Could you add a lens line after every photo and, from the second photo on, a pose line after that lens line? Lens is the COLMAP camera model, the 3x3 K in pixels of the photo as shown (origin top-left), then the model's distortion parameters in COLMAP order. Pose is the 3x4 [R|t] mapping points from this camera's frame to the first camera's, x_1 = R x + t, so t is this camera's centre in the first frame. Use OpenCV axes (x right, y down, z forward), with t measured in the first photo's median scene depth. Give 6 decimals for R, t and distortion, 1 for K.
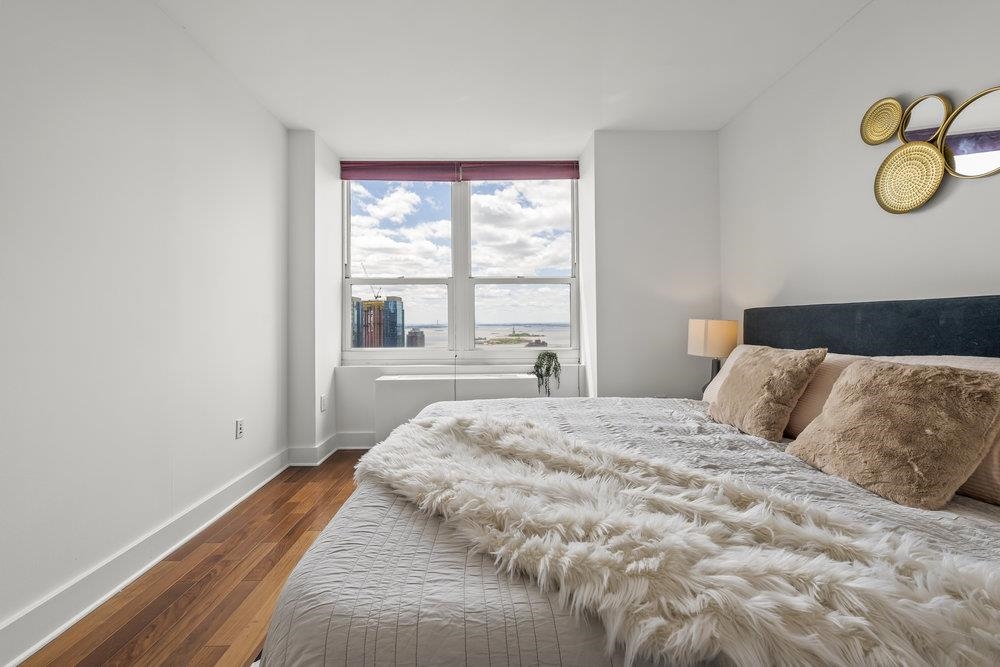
lens RADIAL K [[400.3, 0, 493.8], [0, 400.3, 322.3], [0, 0, 1]] dist [0.002430, 0.000209]
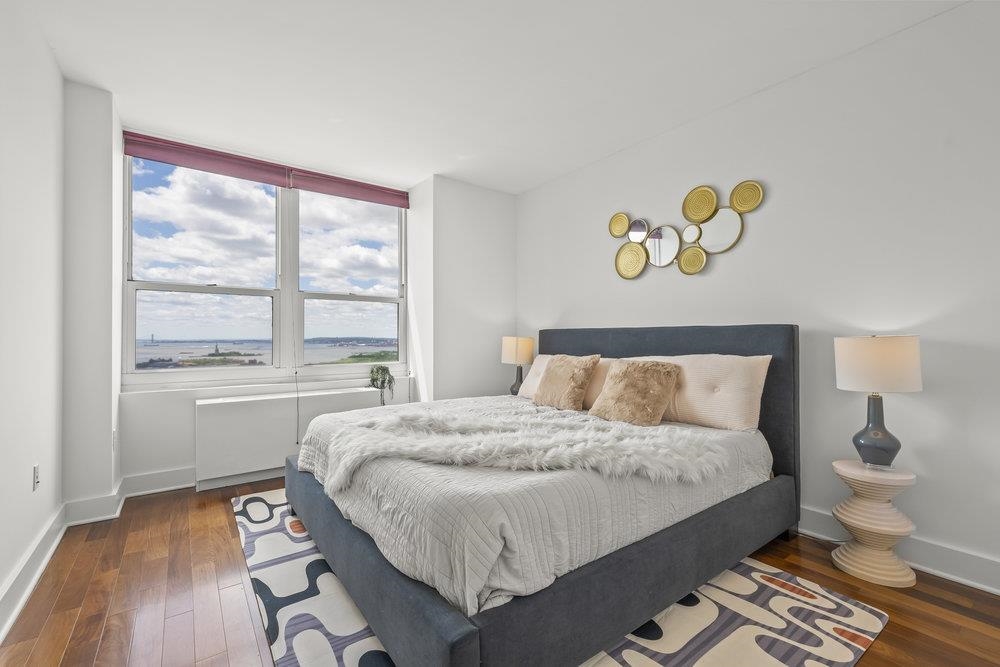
lens RADIAL K [[430.9, 0, 496.7], [0, 430.9, 342.8], [0, 0, 1]] dist [0.003356, 0.000262]
pose [[0.813199, -0.000341, 0.581985, -0.403922], [-0.005199, 0.999956, 0.007851, 0.001808], [-0.581962, -0.009410, 0.813161, -0.161874]]
